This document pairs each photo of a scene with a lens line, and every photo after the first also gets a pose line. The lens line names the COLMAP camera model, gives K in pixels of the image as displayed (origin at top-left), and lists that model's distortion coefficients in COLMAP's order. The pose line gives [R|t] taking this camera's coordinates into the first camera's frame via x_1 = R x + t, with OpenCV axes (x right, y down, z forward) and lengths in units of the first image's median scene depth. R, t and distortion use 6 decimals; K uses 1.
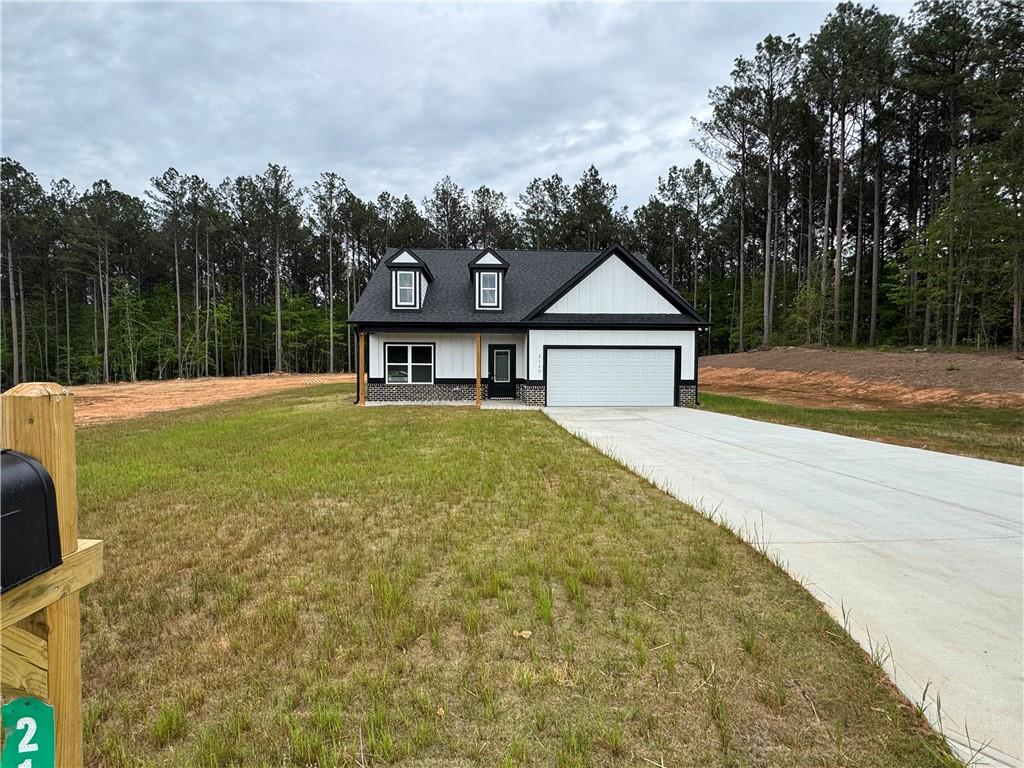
lens RADIAL K [[525.6, 0, 512.0], [0, 525.6, 384.0], [0, 0, 1]] dist [-0.001333, 0.000130]
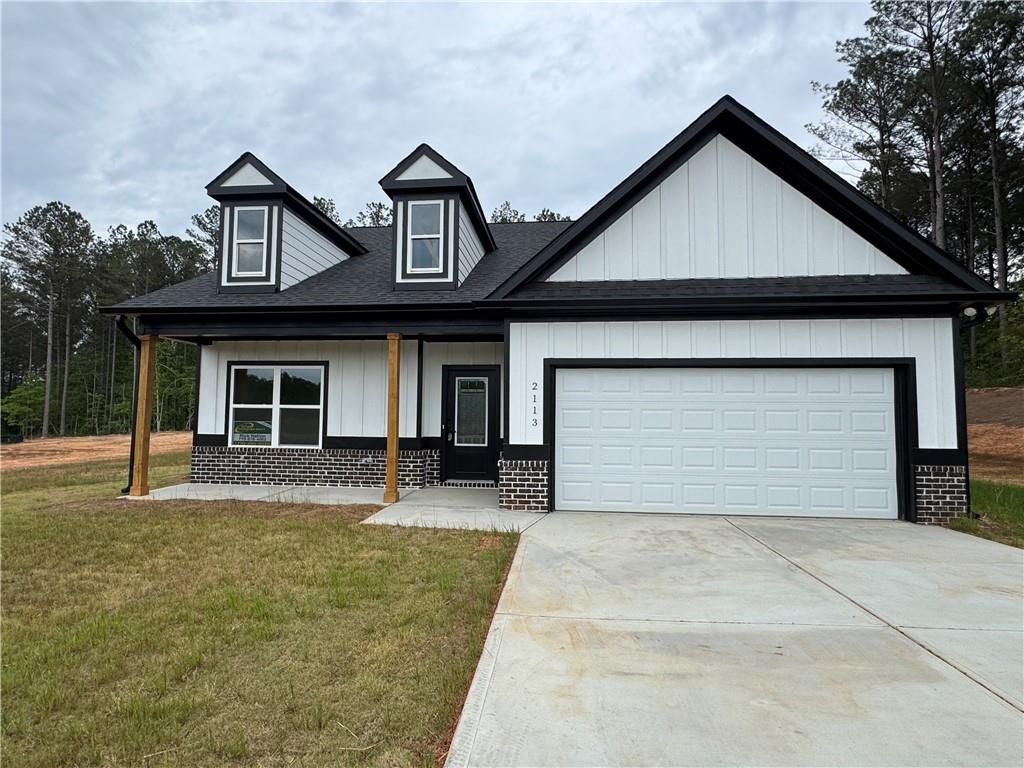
lens RADIAL K [[525.6, 0, 512.0], [0, 525.6, 384.0], [0, 0, 1]] dist [-0.001333, 0.000130]
pose [[0.986917, -0.004843, -0.161159, 0.094792], [-0.011064, 0.995158, -0.097660, -0.013776], [0.160852, 0.098166, 0.982085, 0.562380]]
